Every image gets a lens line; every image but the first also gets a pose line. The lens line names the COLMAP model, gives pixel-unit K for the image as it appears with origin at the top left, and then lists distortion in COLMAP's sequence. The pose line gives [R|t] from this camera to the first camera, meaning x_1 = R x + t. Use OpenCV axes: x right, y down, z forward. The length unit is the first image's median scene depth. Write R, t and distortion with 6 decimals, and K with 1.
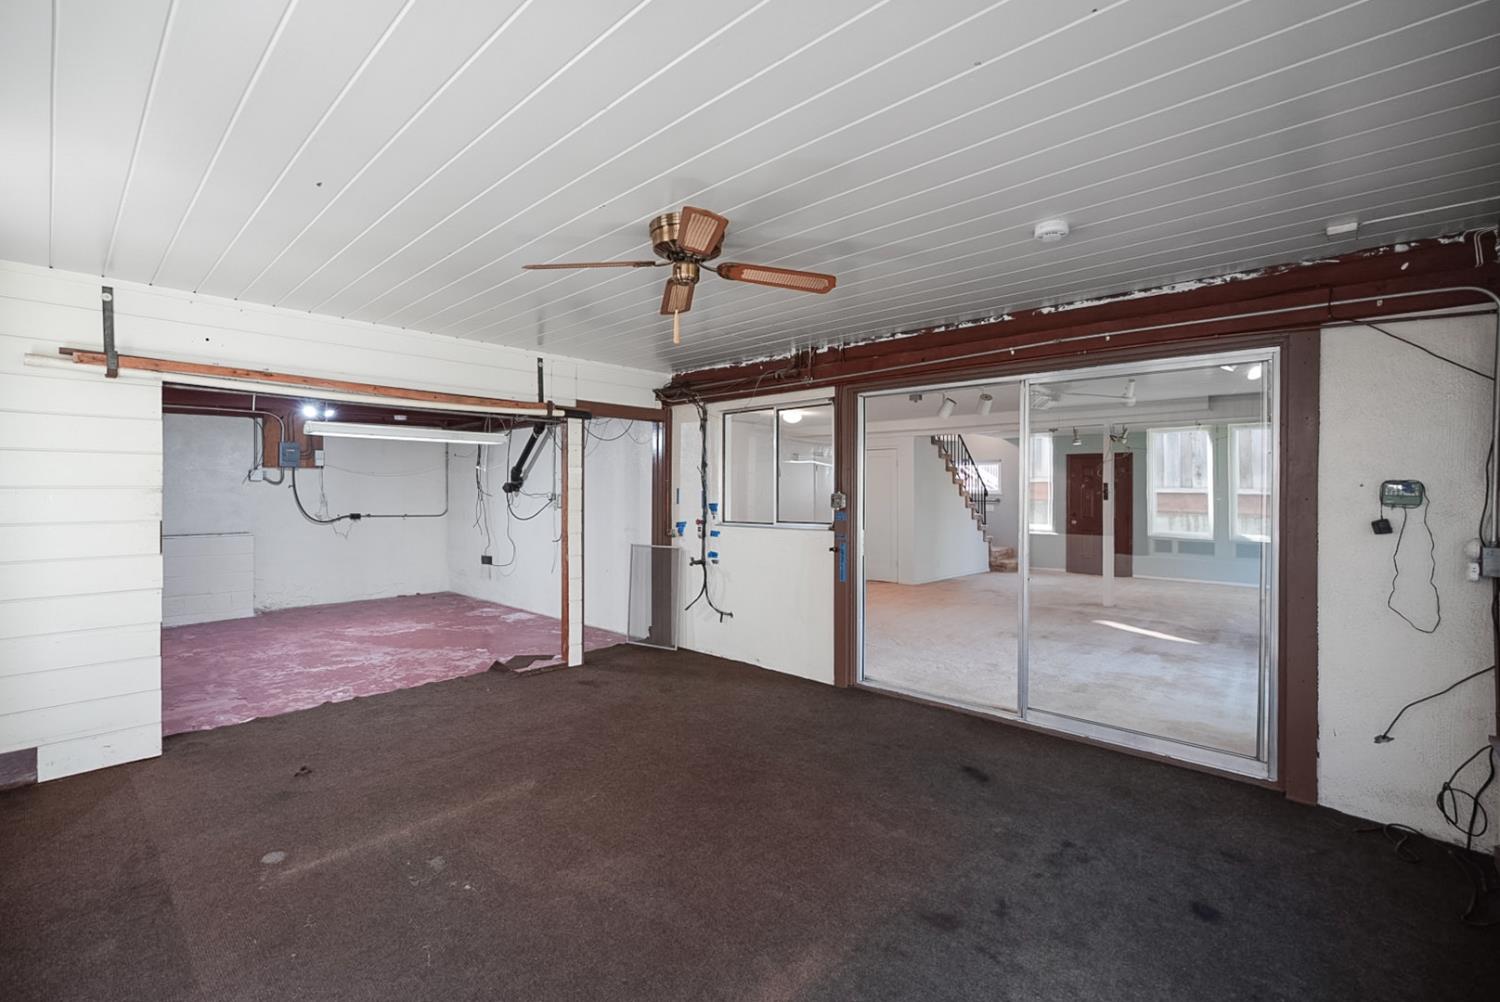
lens RADIAL K [[668.8, 0, 745.8], [0, 668.8, 492.9], [0, 0, 1]] dist [-0.001244, -0.000139]
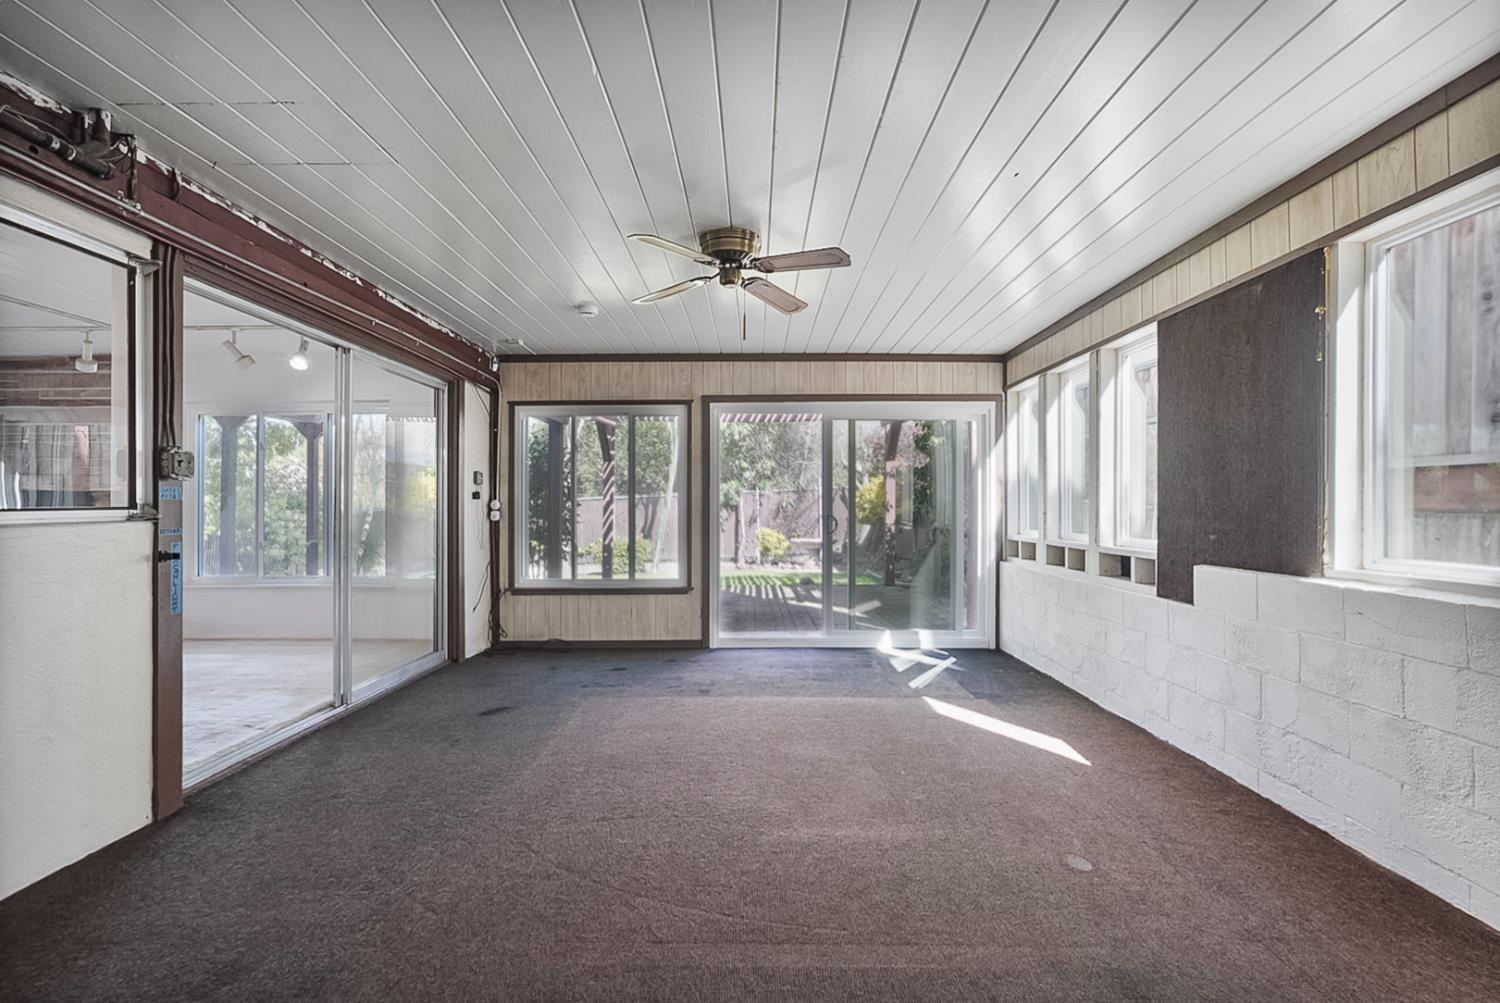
lens RADIAL K [[668.8, 0, 751.0], [0, 668.8, 504.4], [0, 0, 1]] dist [-0.001244, -0.000139]
pose [[-0.681977, 0.000101, 0.731374, -0.348601], [-0.000233, 1.000000, -0.000355, 0.027627], [-0.731374, -0.000413, -0.681977, 0.634662]]
